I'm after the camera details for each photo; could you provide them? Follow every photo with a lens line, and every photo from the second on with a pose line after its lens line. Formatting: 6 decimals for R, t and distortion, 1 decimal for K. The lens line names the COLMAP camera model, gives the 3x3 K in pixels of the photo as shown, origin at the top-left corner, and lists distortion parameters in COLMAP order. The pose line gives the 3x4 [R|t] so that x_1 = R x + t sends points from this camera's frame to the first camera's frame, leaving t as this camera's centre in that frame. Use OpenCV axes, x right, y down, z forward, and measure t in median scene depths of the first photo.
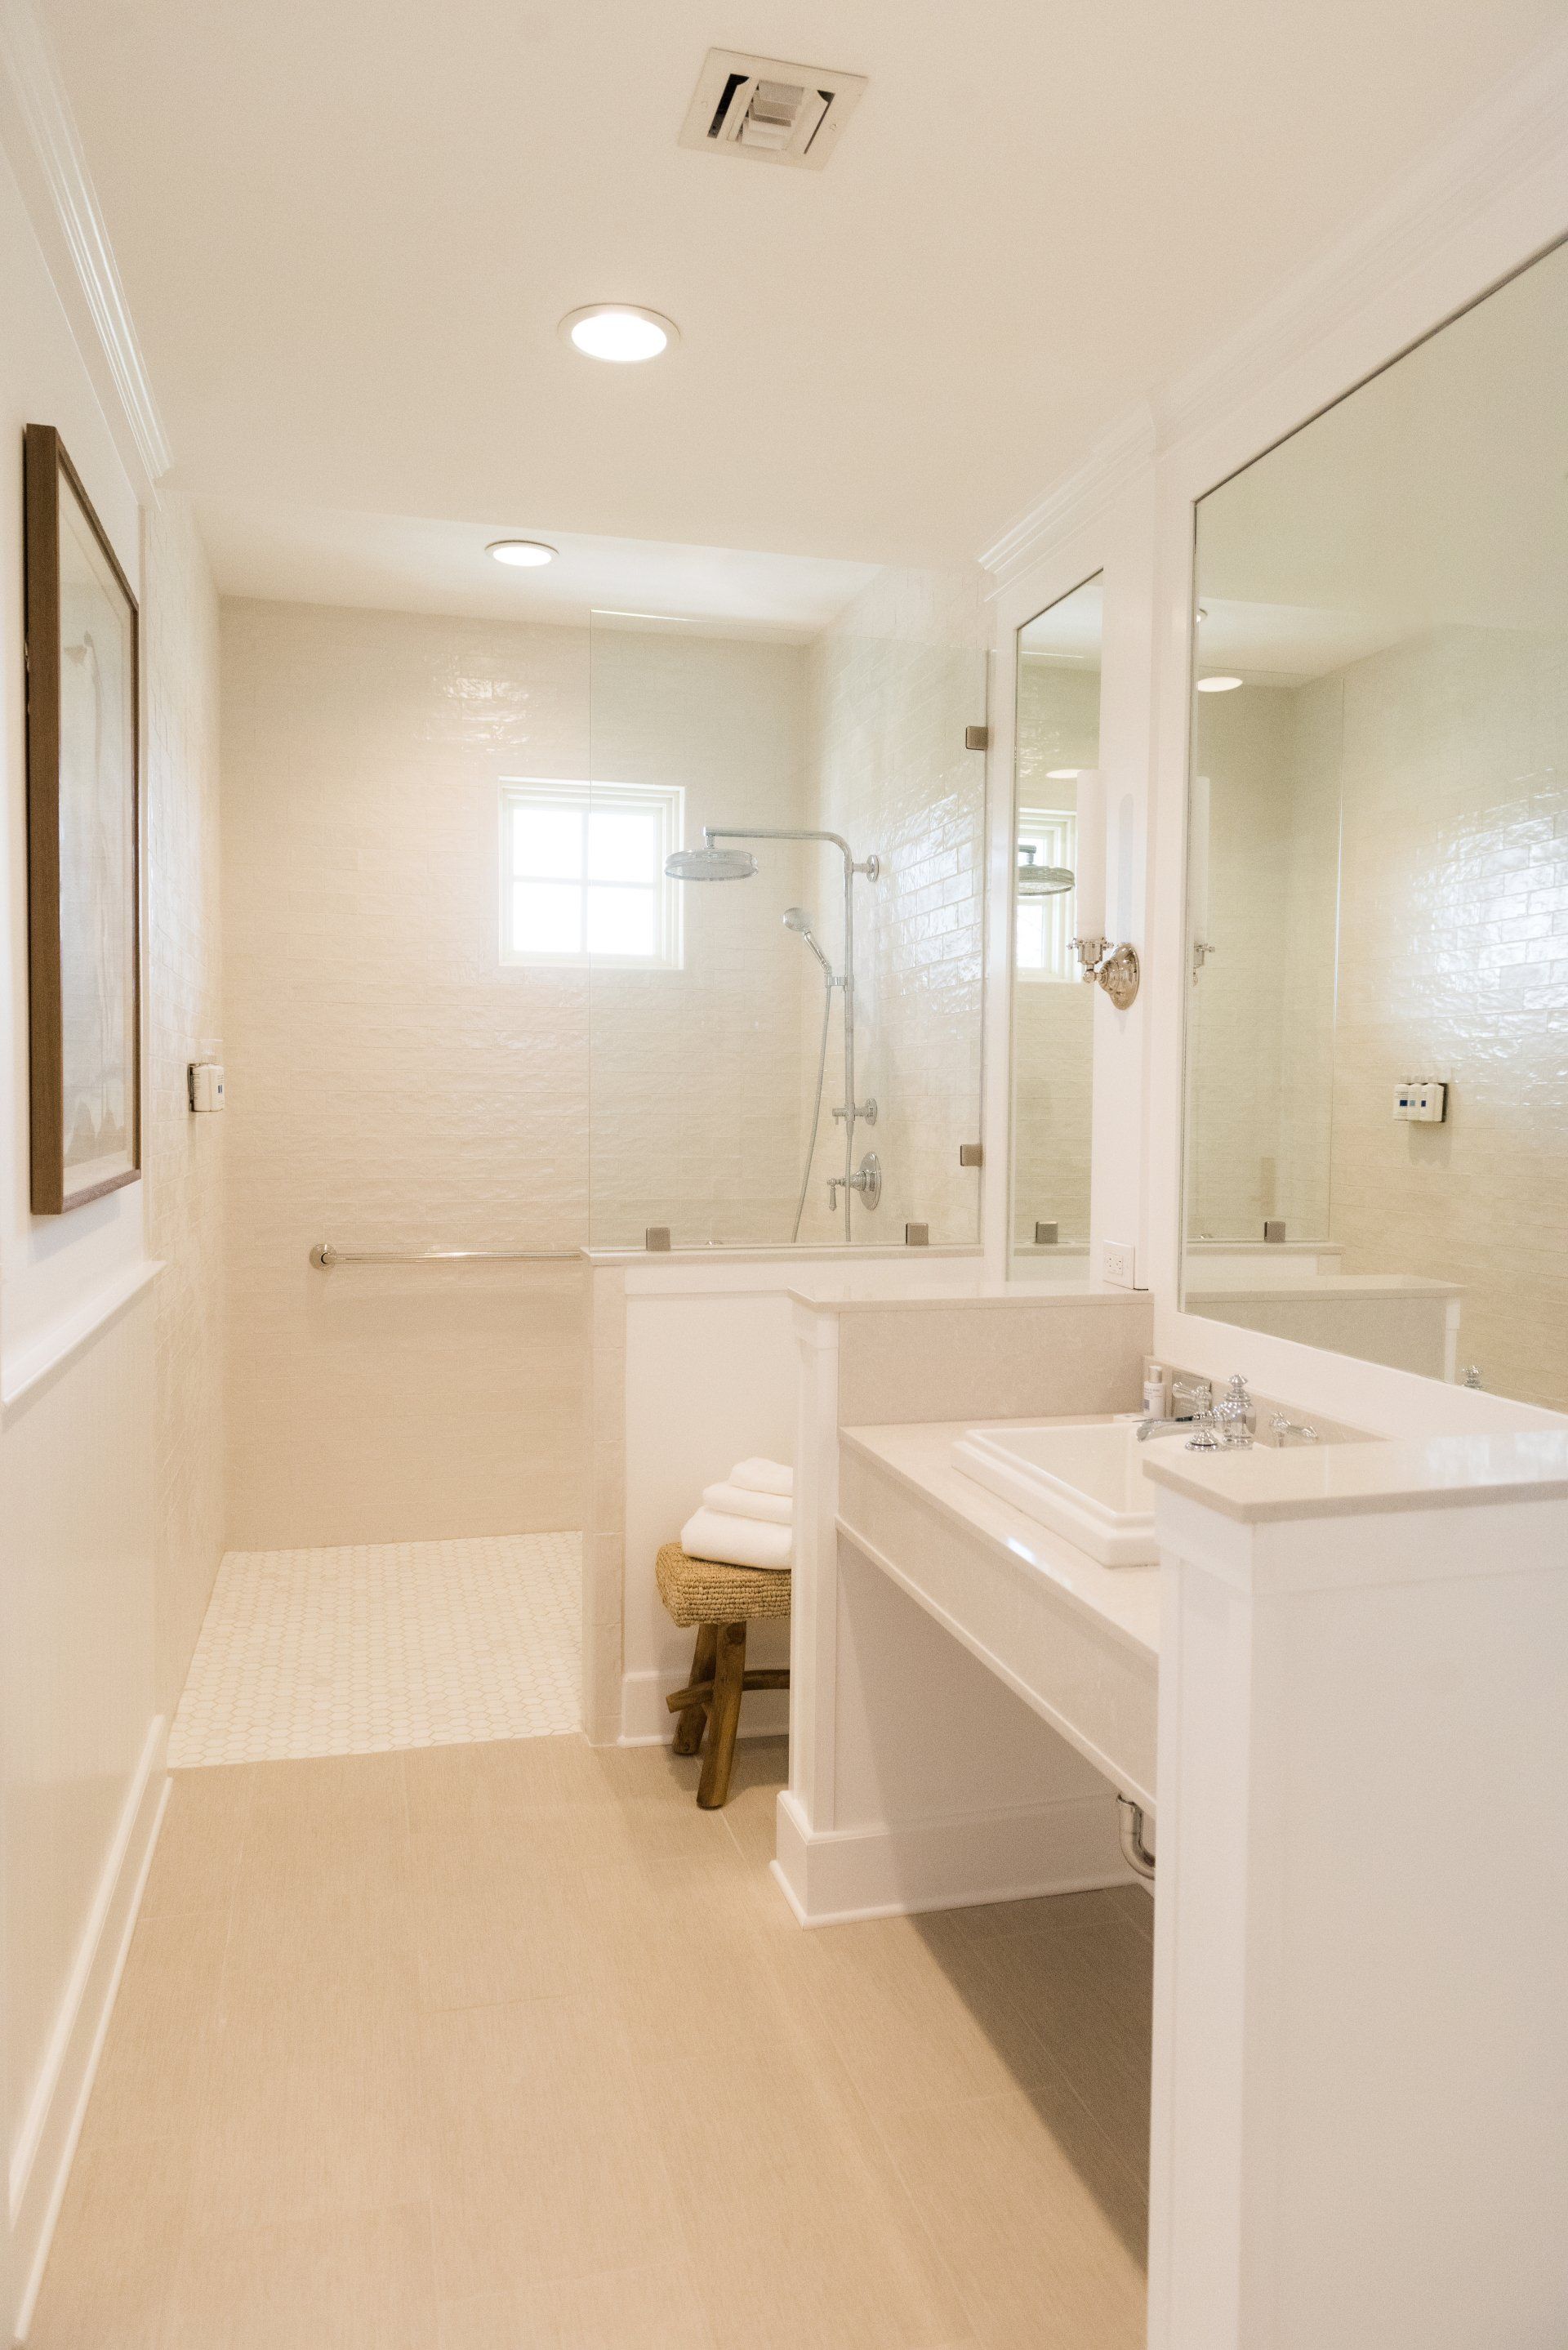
lens RADIAL K [[1592.1, 0, 801.2], [0, 1592.1, 1153.2], [0, 0, 1]] dist [-0.006436, -0.005490]
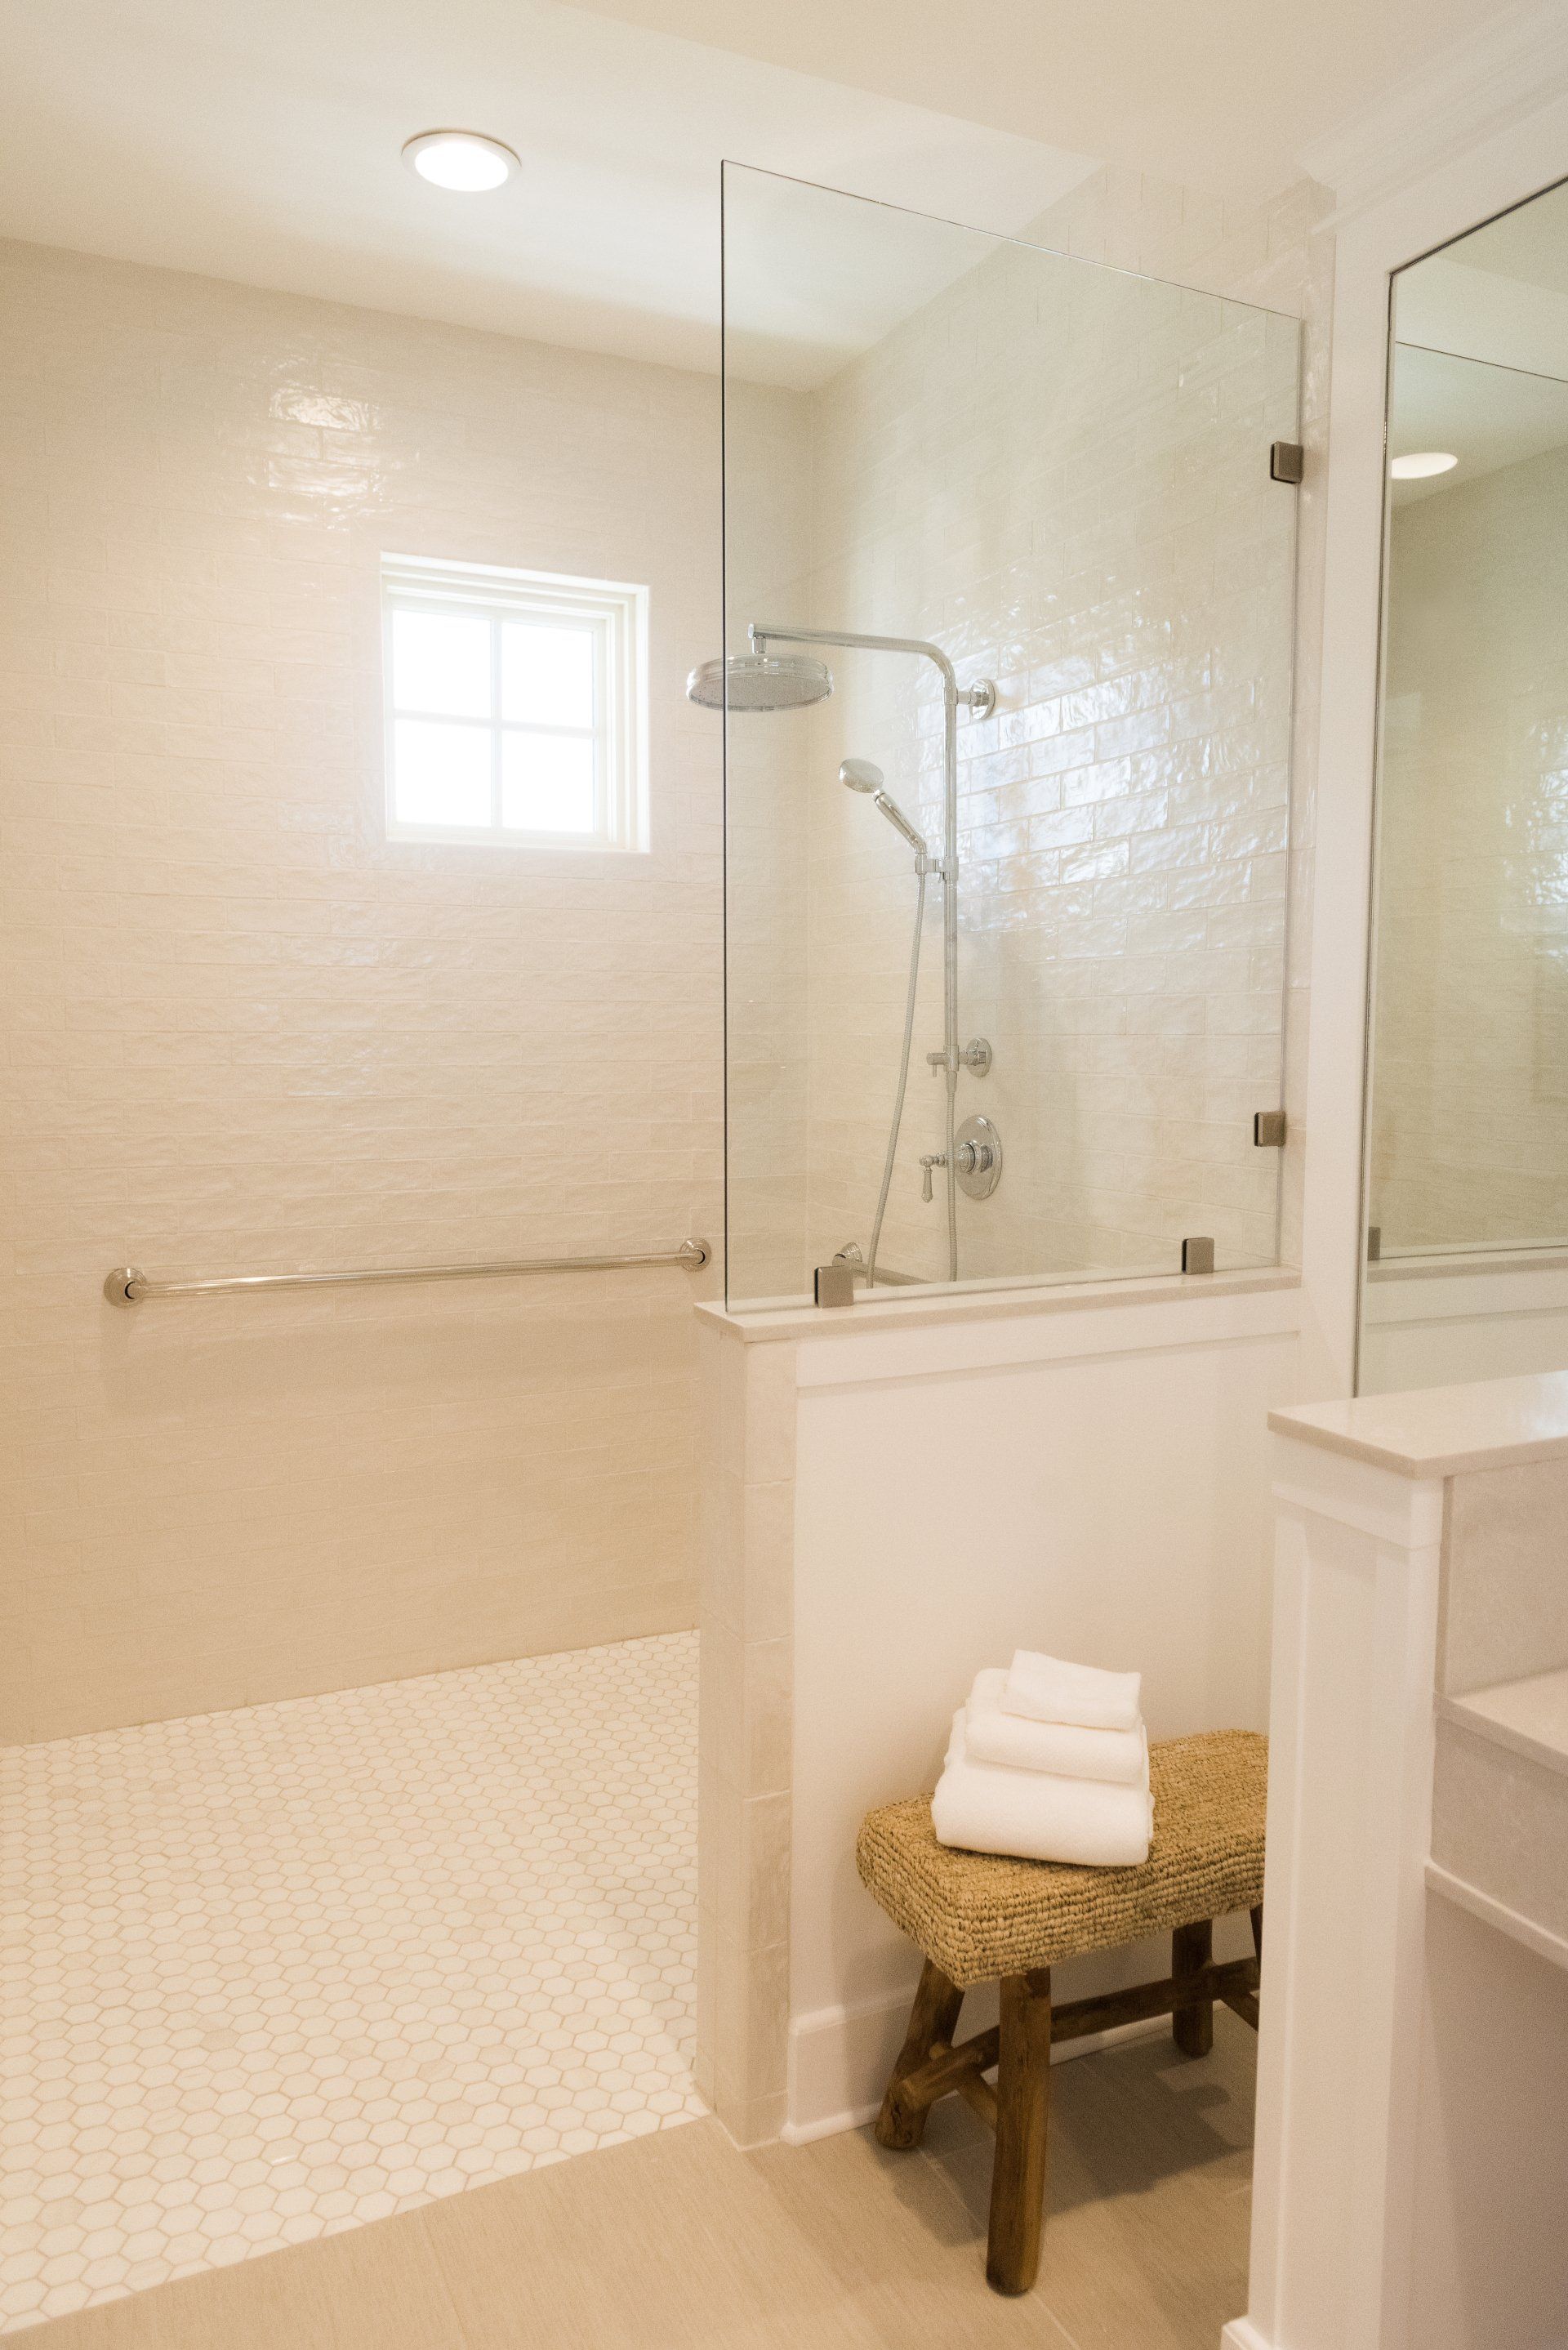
lens RADIAL K [[1592.1, 0, 786.4], [0, 1592.1, 1164.0], [0, 0, 1]] dist [-0.006436, -0.005490]
pose [[0.981671, -0.020065, 0.189526, -0.205160], [0.010742, 0.998687, 0.050094, -0.018911], [-0.190283, -0.047140, 0.980597, 0.410239]]
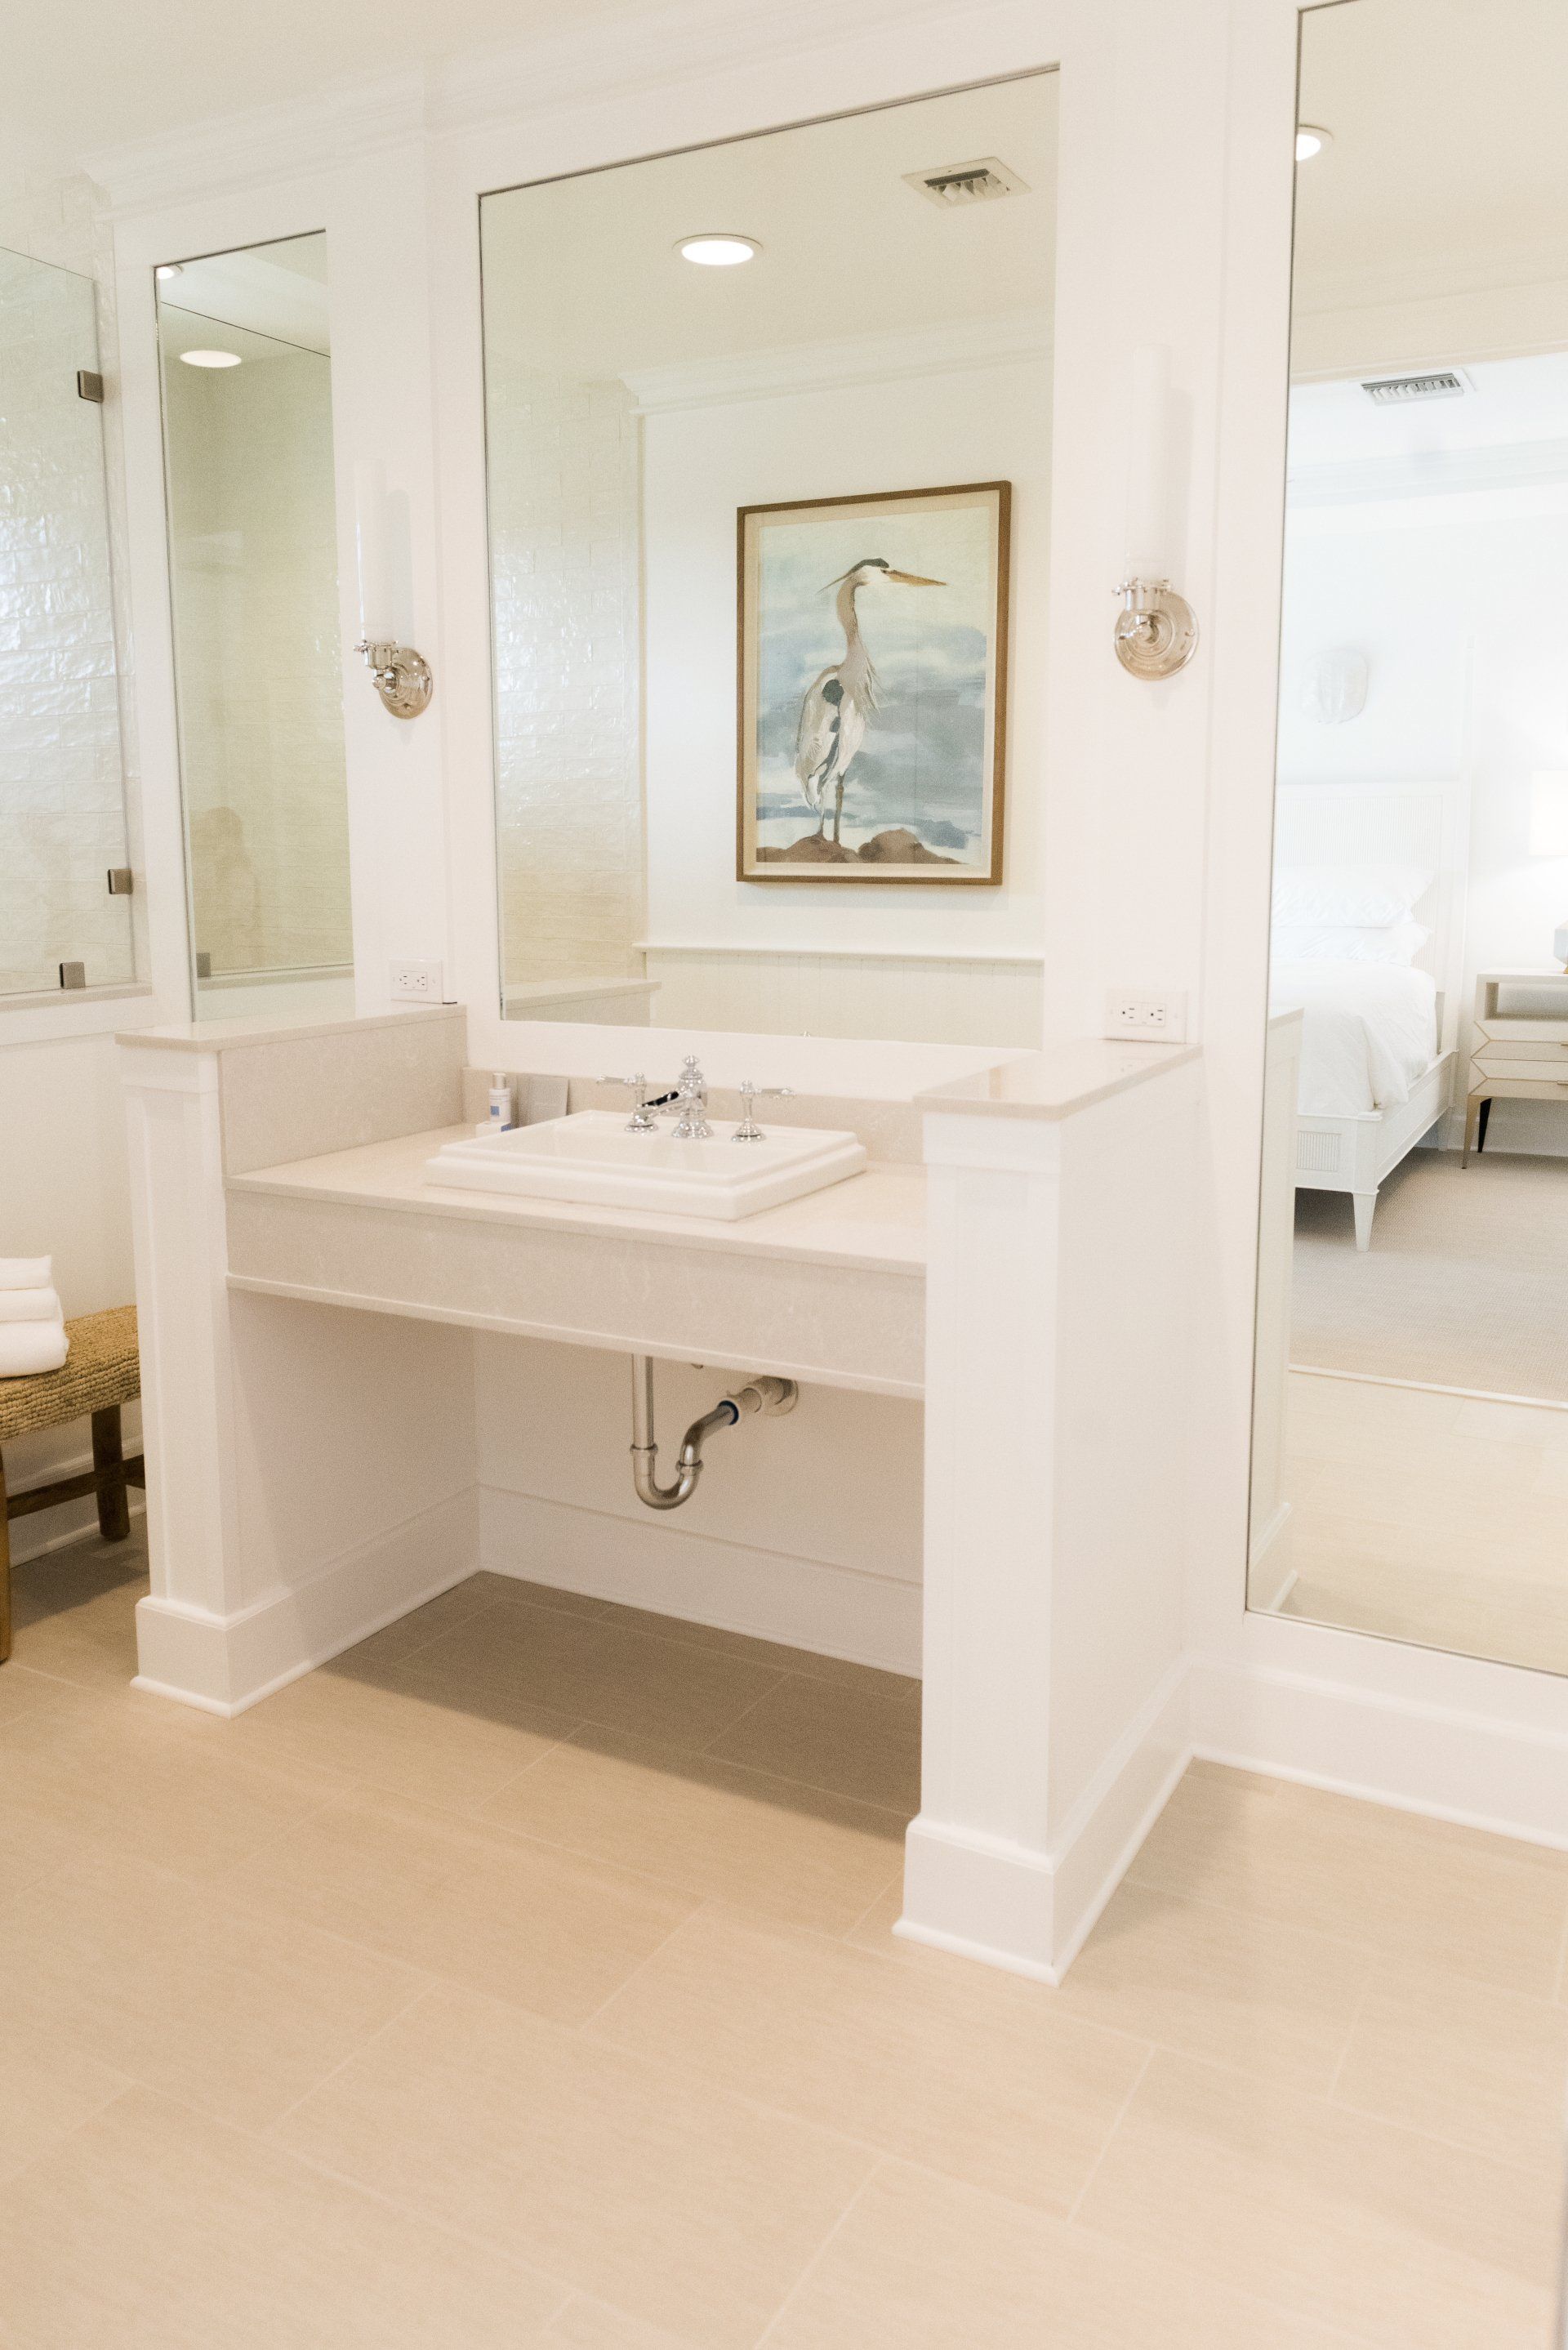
lens RADIAL K [[1760.4, 0, 781.0], [0, 1760.4, 1084.9], [0, 0, 1]] dist [0.006654, 0.009400]
pose [[0.684330, -0.110480, 0.720754, -0.355517], [0.033793, 0.992198, 0.120003, 0.008216], [-0.728389, -0.057765, 0.682724, 0.066958]]
